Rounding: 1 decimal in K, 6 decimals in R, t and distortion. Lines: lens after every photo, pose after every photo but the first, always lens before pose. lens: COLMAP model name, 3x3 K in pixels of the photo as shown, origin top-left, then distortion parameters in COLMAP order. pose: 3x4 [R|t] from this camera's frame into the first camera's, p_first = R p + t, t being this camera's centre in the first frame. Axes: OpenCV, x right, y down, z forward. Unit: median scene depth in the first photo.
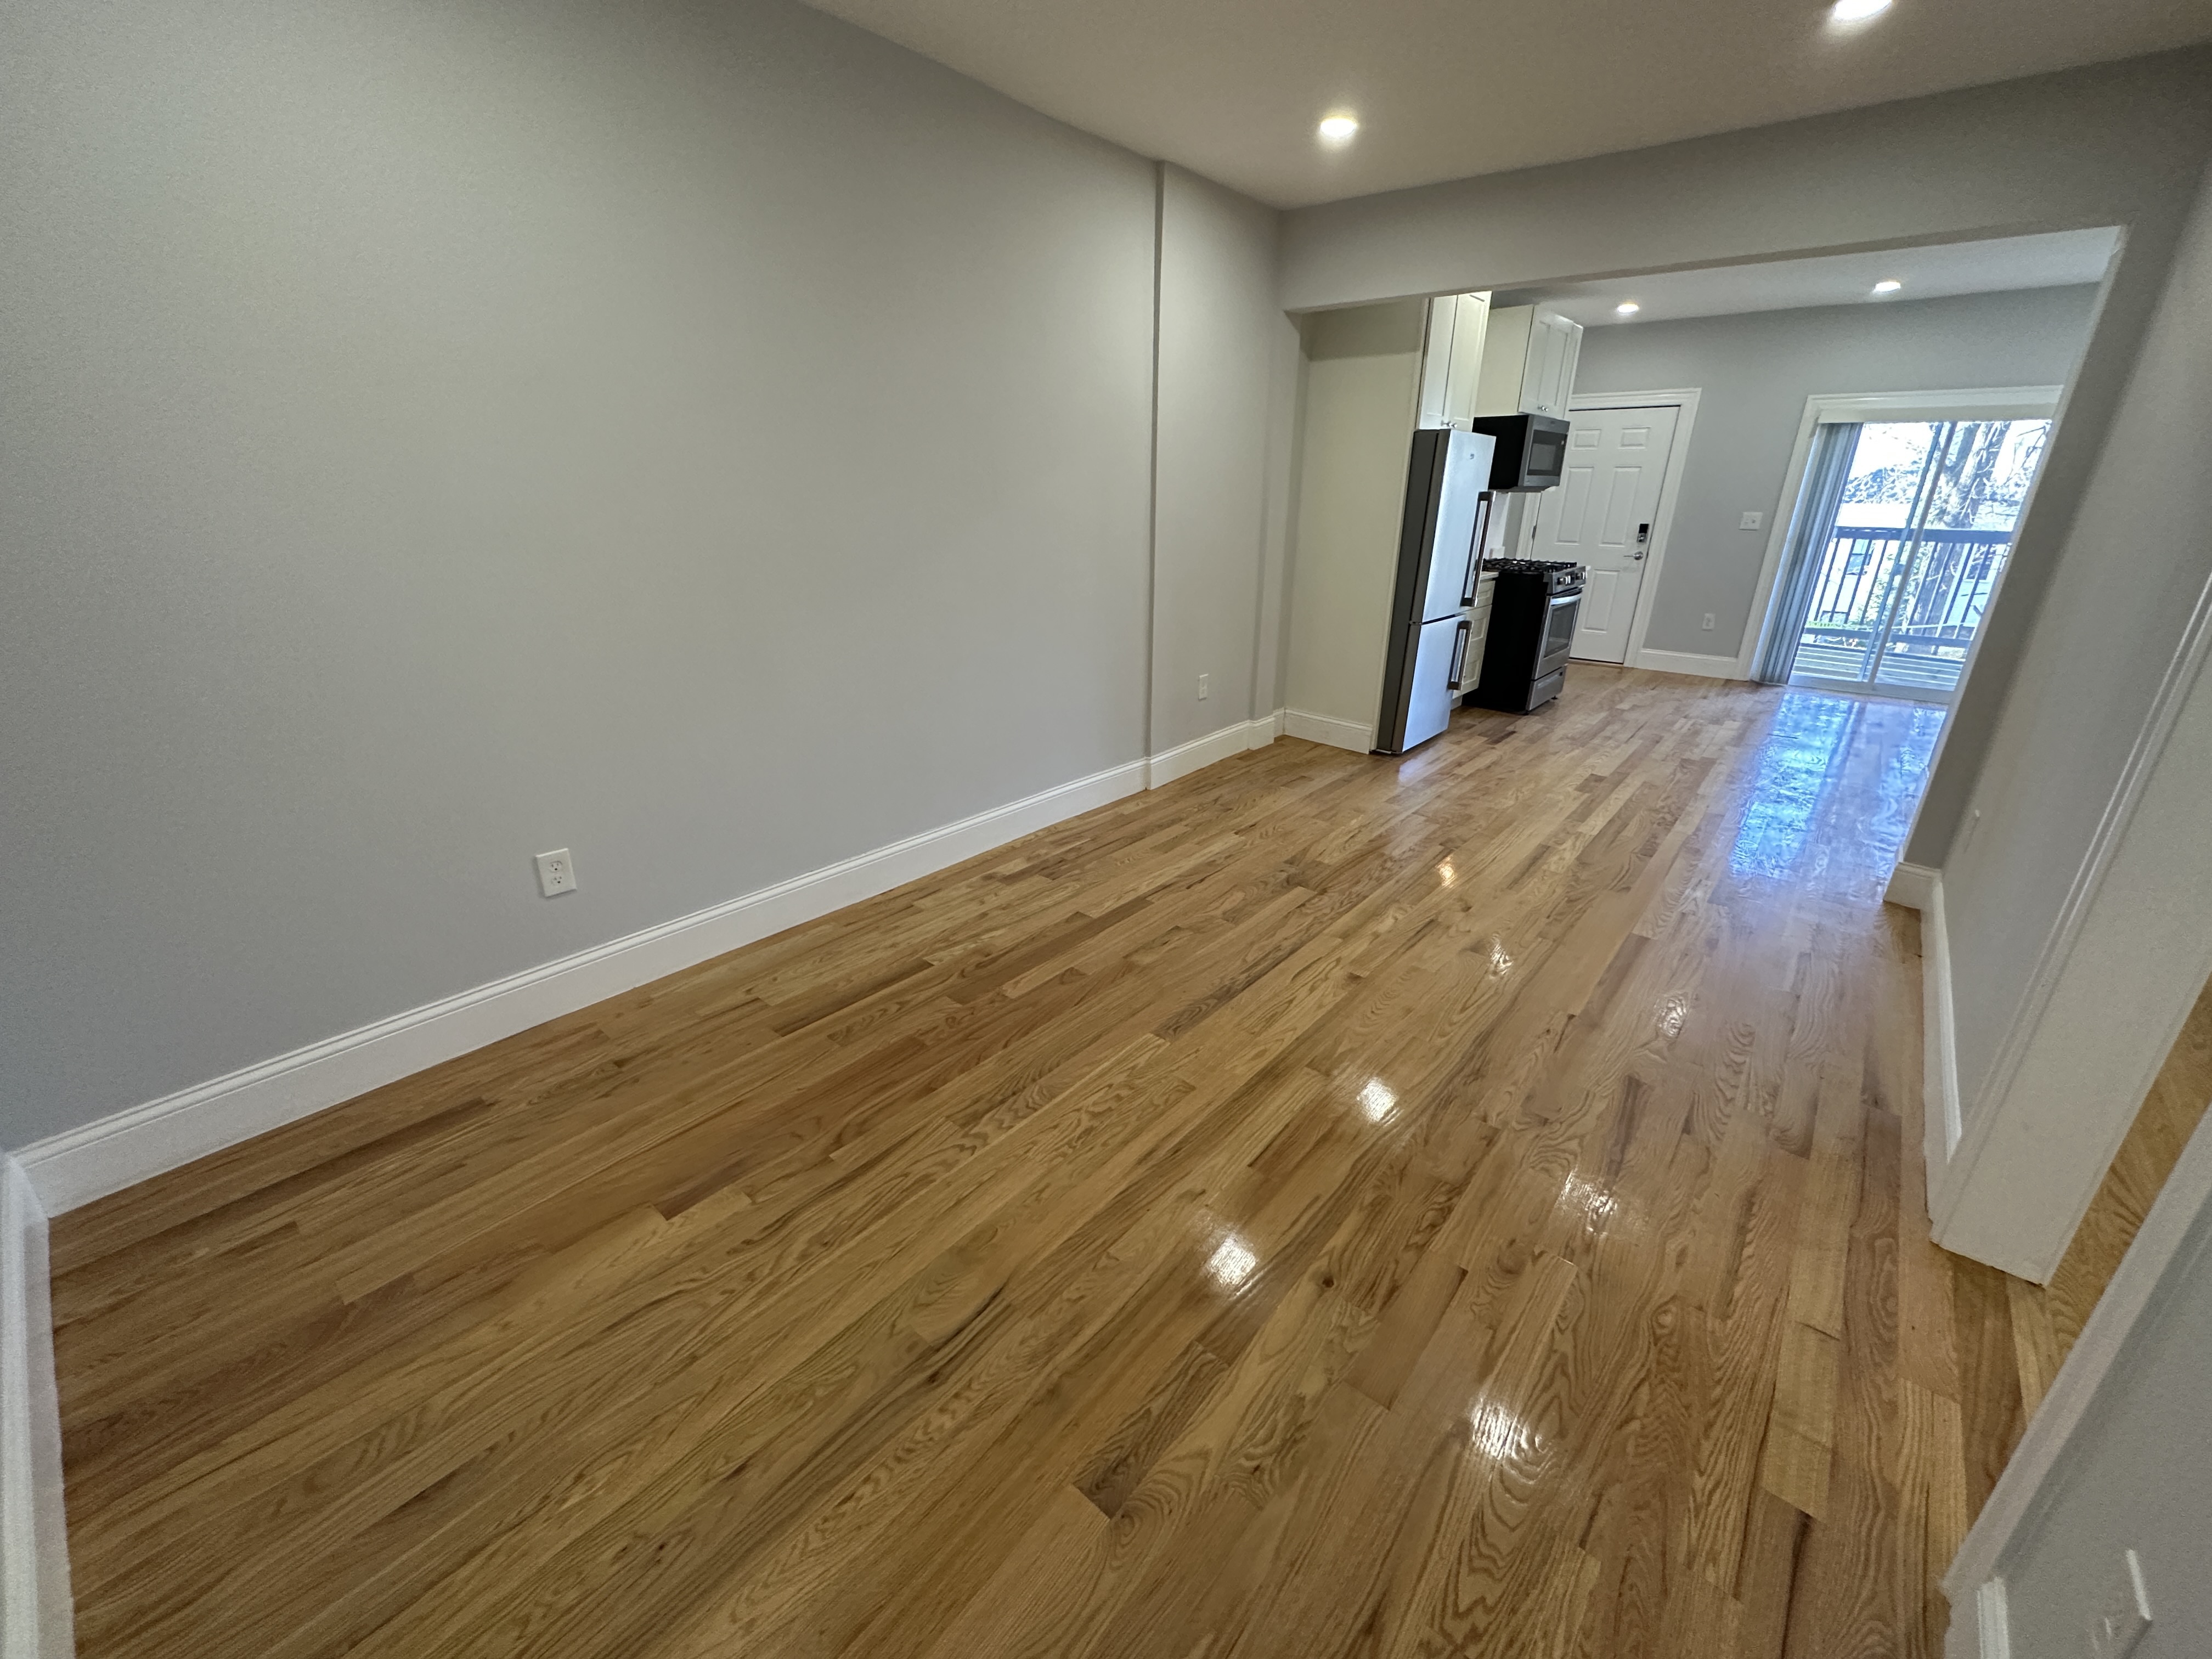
lens RADIAL K [[879.2, 0, 1102.5], [0, 879.2, 827.8], [0, 0, 1]] dist [-0.001571, 0.000434]
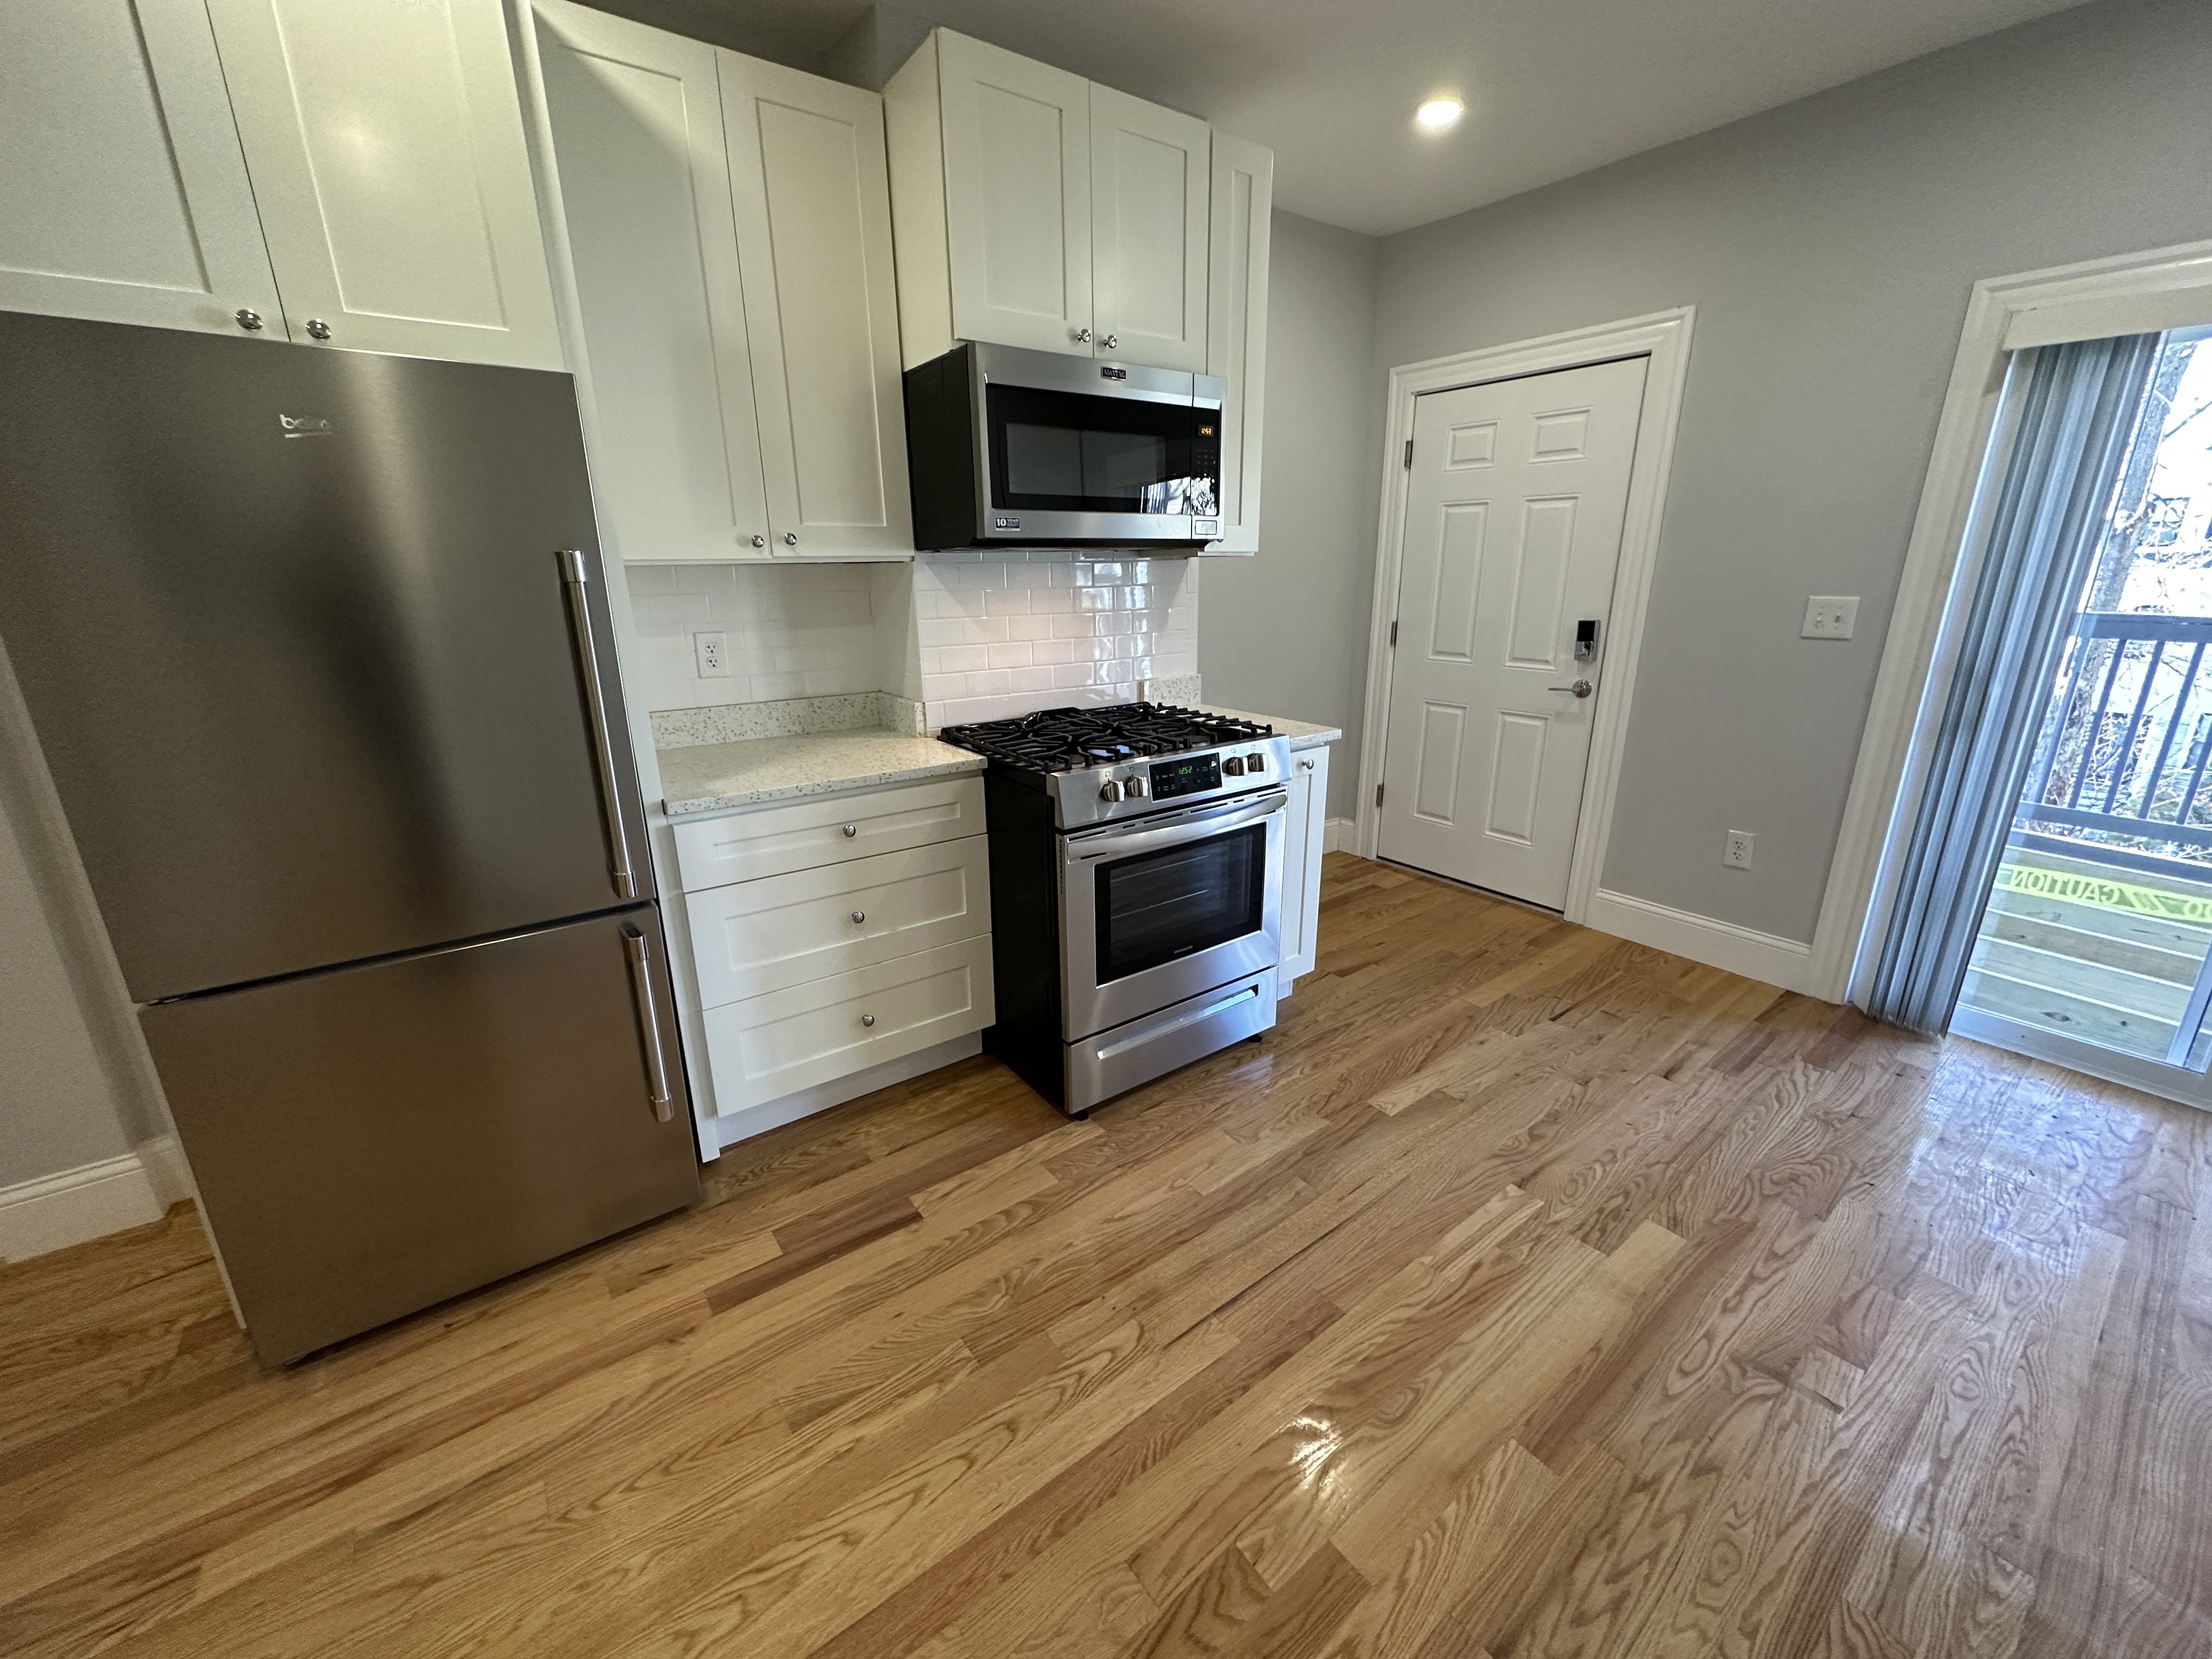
lens RADIAL K [[879.2, 0, 1099.5], [0, 879.2, 826.1], [0, 0, 1]] dist [-0.001571, 0.000434]
pose [[0.973416, 0.050587, -0.223390, 1.071089], [-0.068325, 0.995033, -0.072396, -0.429306], [0.218618, 0.085734, 0.972037, 1.157560]]
